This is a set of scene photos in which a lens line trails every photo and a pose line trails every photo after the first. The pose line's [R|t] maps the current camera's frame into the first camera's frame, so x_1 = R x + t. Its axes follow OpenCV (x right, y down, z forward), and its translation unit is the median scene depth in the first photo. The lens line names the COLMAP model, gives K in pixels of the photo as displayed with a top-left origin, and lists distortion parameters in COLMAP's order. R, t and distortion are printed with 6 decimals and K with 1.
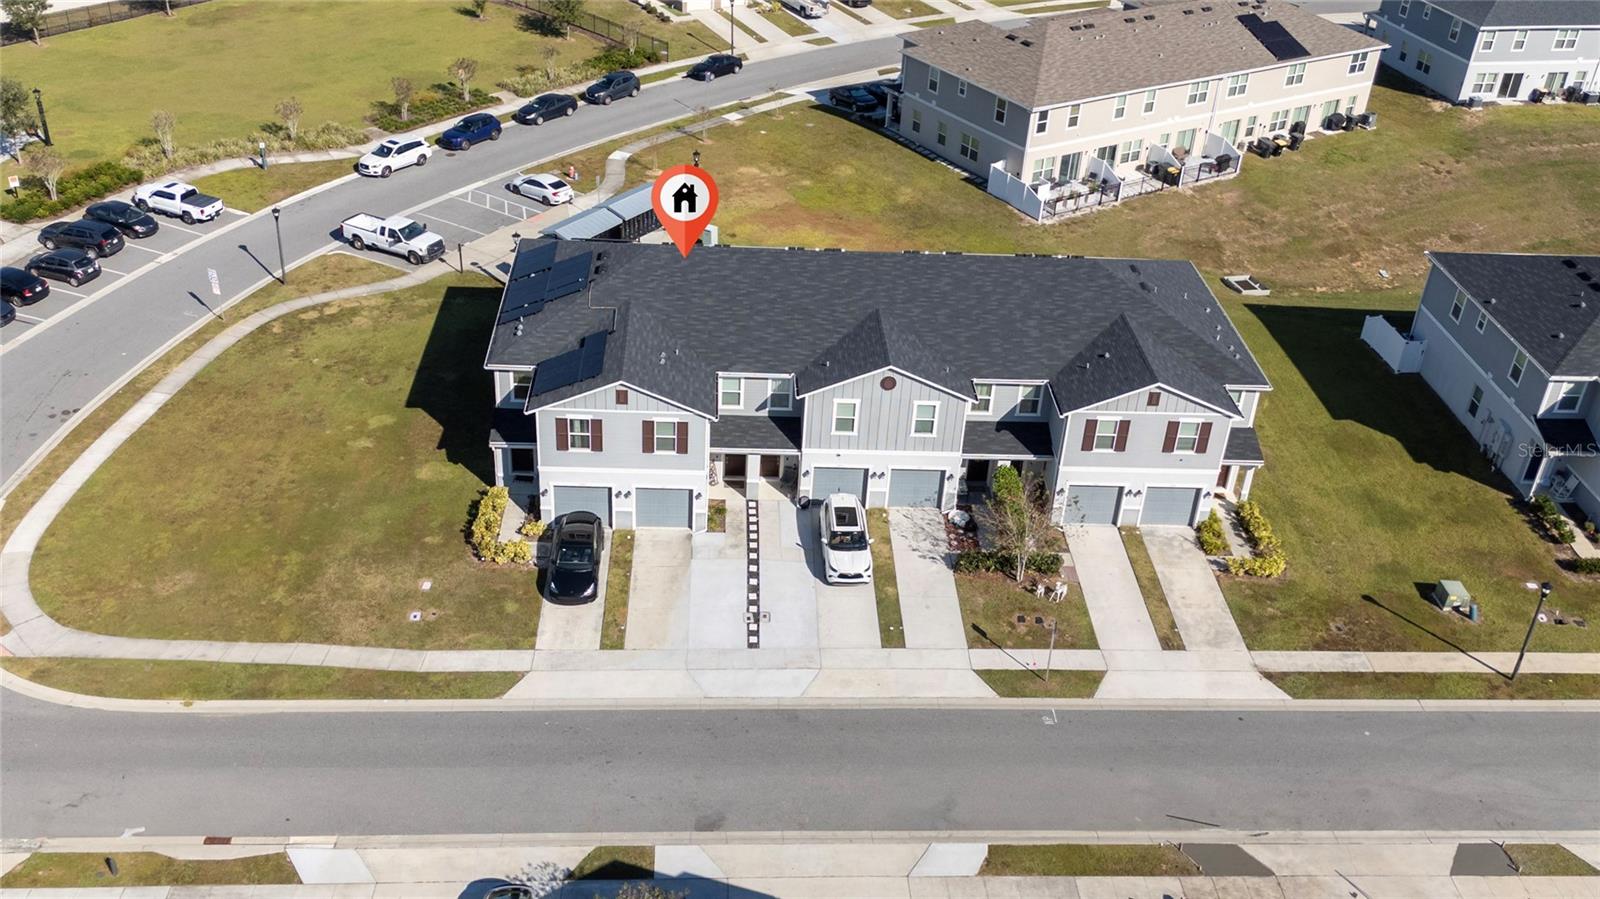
lens RADIAL K [[1141.6, 0, 800.0], [0, 1141.6, 449.5], [0, 0, 1]] dist [0.010661, -0.002262]
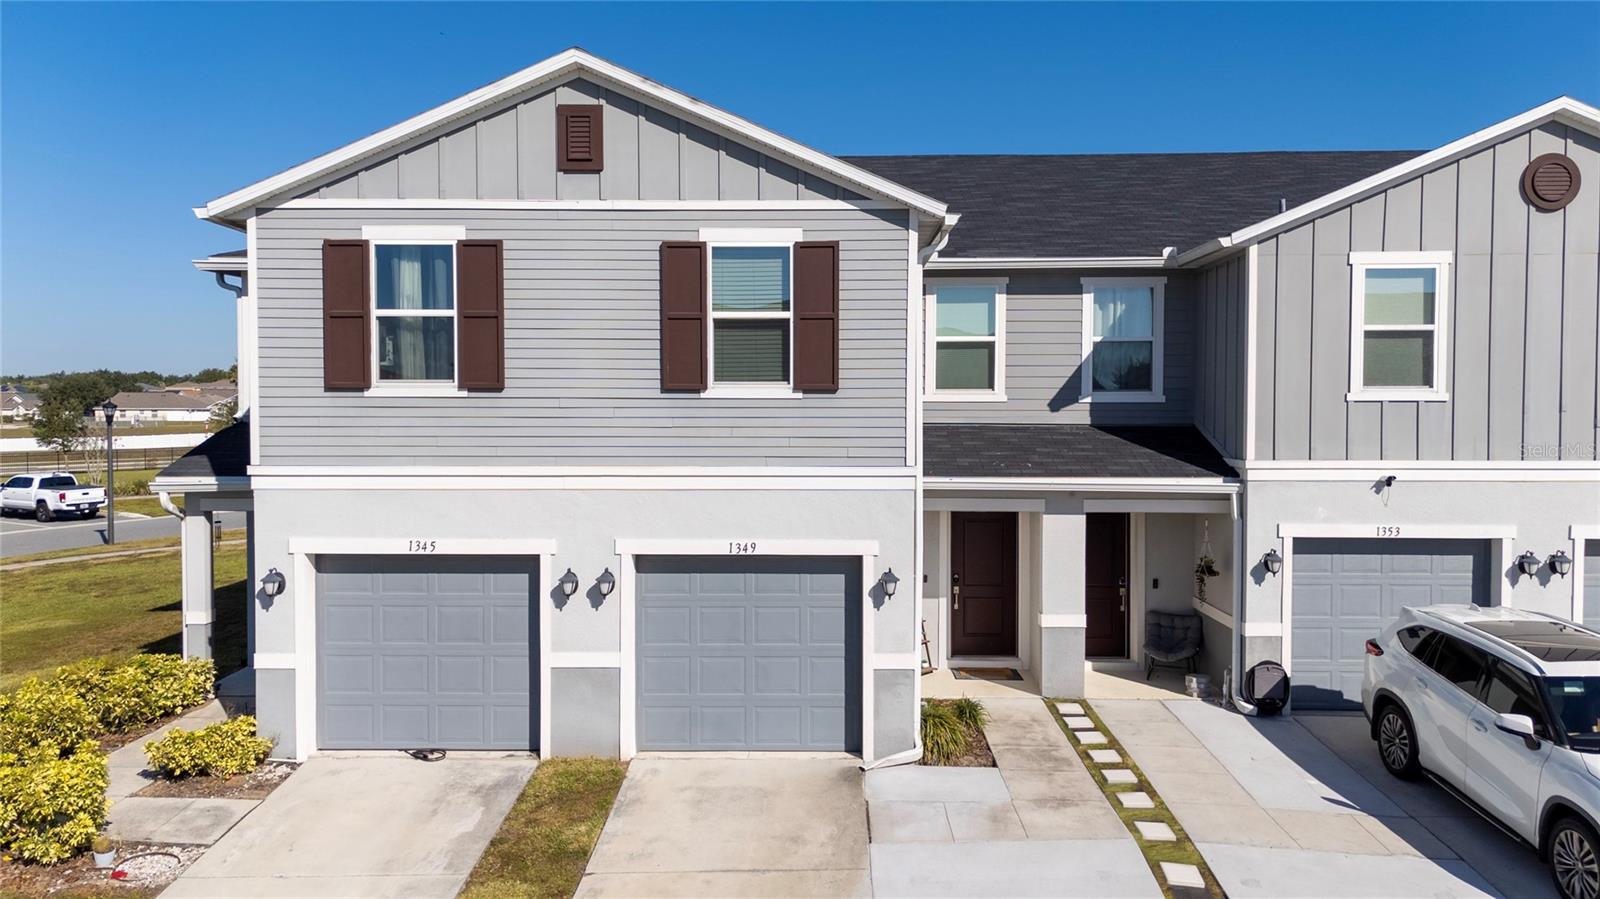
lens RADIAL K [[1141.6, 0, 800.0], [0, 1141.6, 449.5], [0, 0, 1]] dist [0.010661, -0.002262]
pose [[0.994492, -0.059520, -0.086270, -0.084418], [0.011955, 0.882151, -0.470815, 0.129997], [0.104126, 0.467190, 0.878004, 0.771032]]
